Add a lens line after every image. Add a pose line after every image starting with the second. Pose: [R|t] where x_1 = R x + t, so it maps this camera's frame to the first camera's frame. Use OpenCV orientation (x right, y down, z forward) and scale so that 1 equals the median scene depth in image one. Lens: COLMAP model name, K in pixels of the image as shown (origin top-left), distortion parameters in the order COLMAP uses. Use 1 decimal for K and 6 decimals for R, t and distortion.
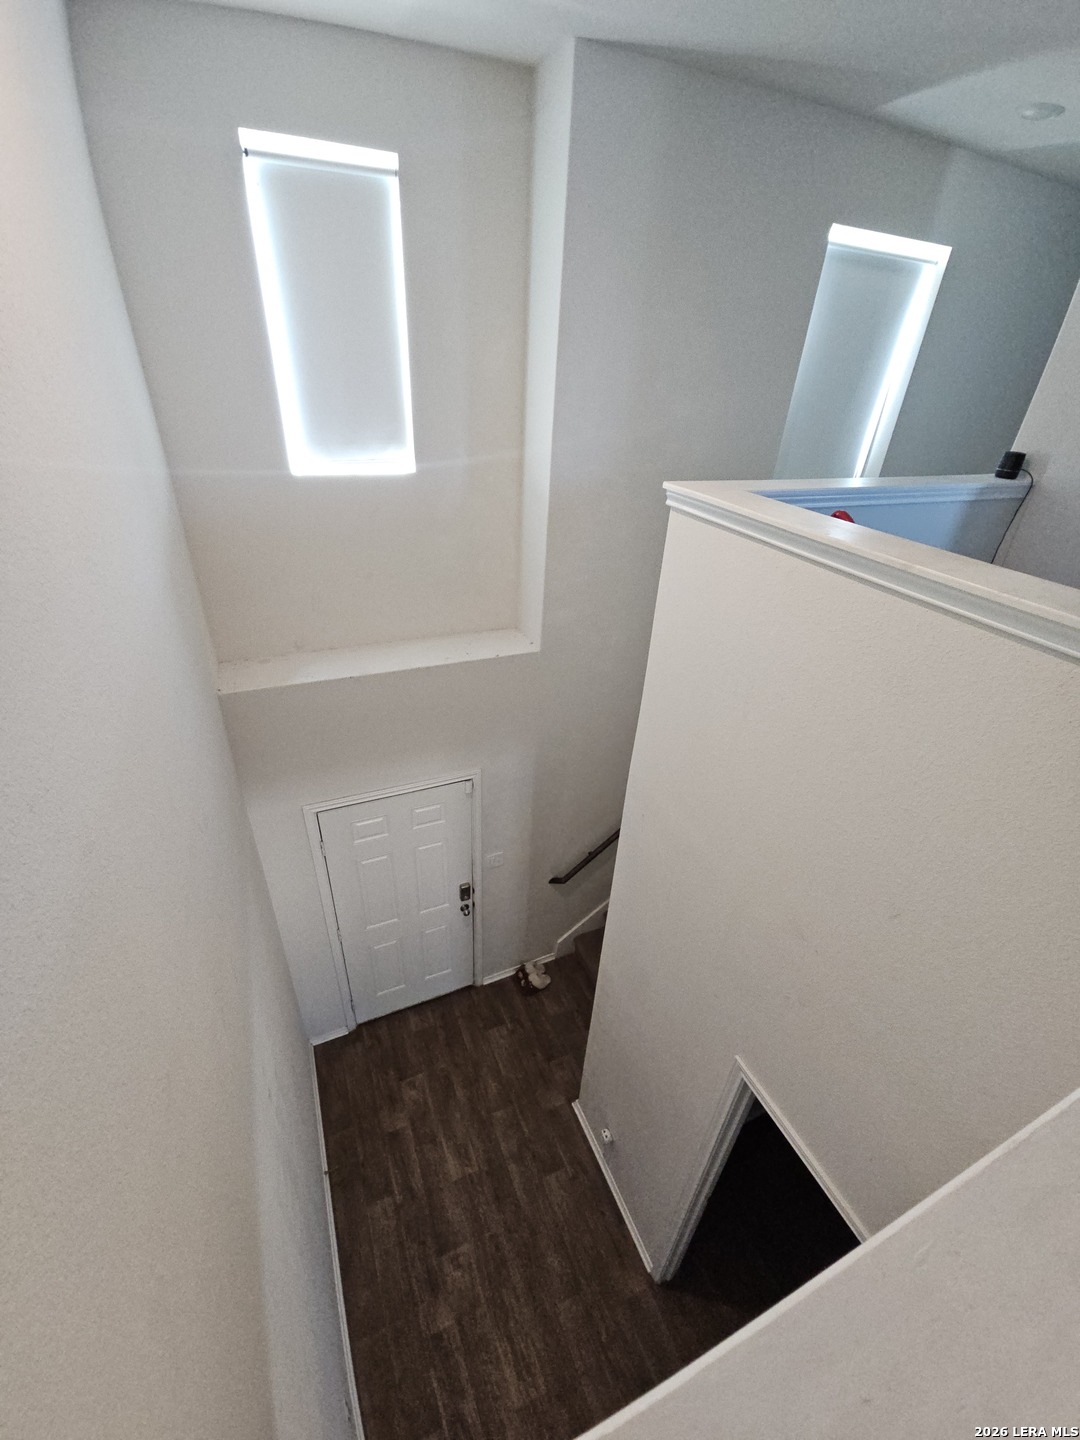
lens RADIAL K [[582.3, 0, 530.7], [0, 582.3, 716.1], [0, 0, 1]] dist [0.003957, -0.008002]
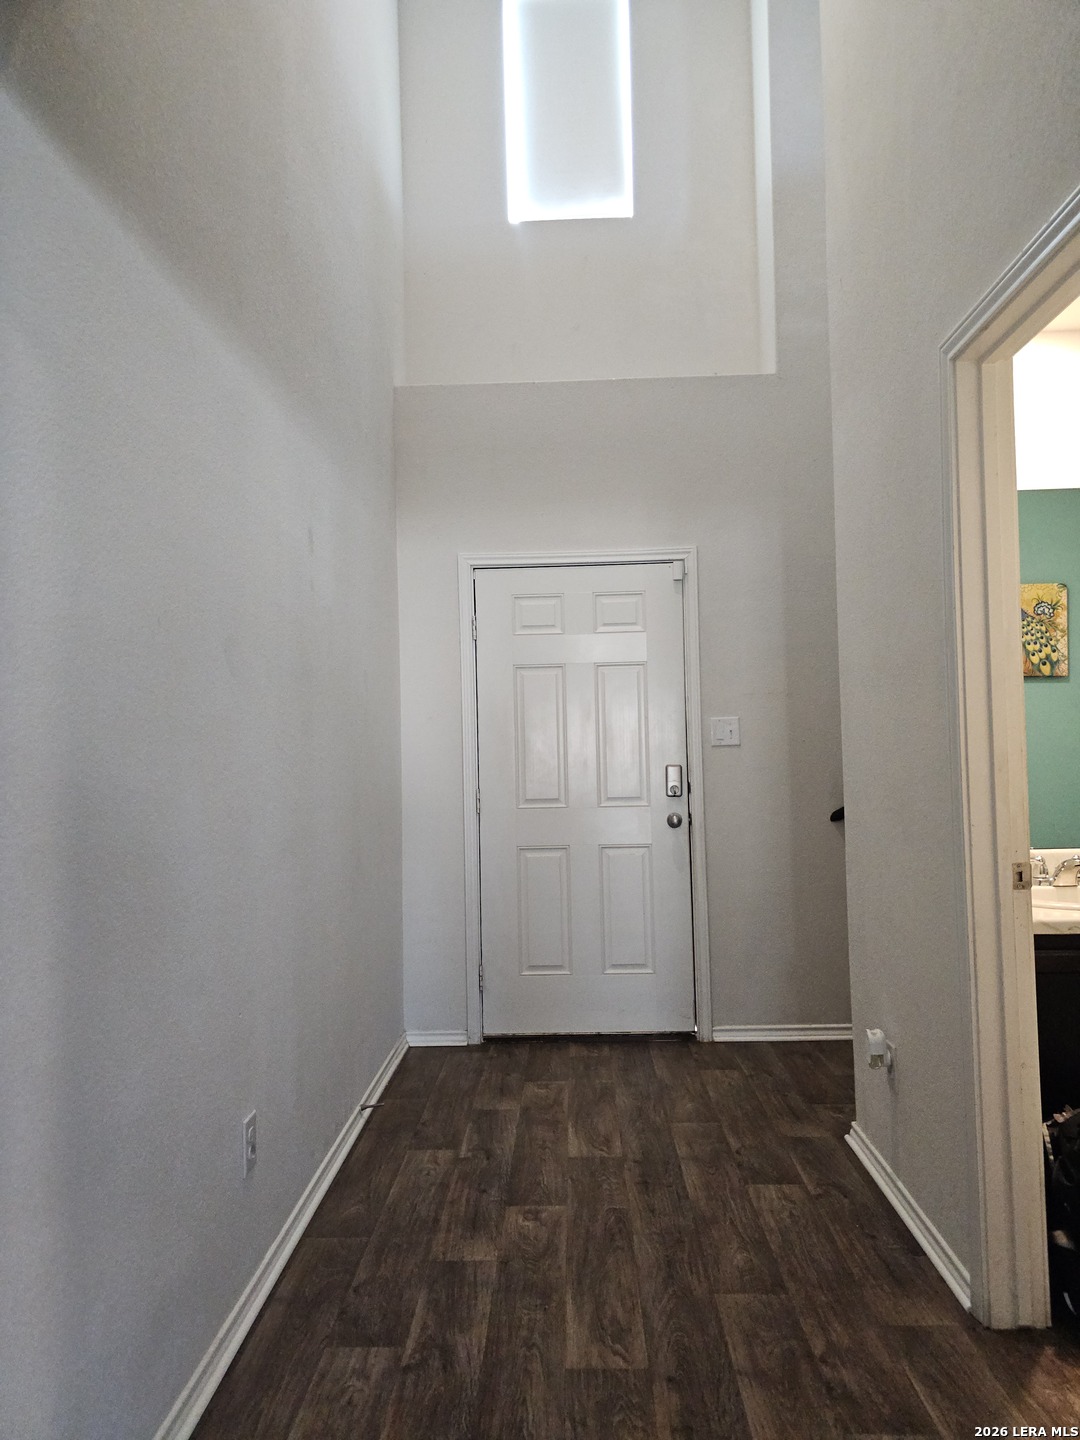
lens RADIAL K [[950.1, 0, 540.0], [0, 950.1, 720.0], [0, 0, 1]] dist [0.046006, -0.071015]
pose [[0.902164, -0.072406, -0.425273, 0.225900], [-0.170161, 0.846155, -0.505041, 0.916047], [0.396415, 0.527995, 0.751050, 0.174997]]
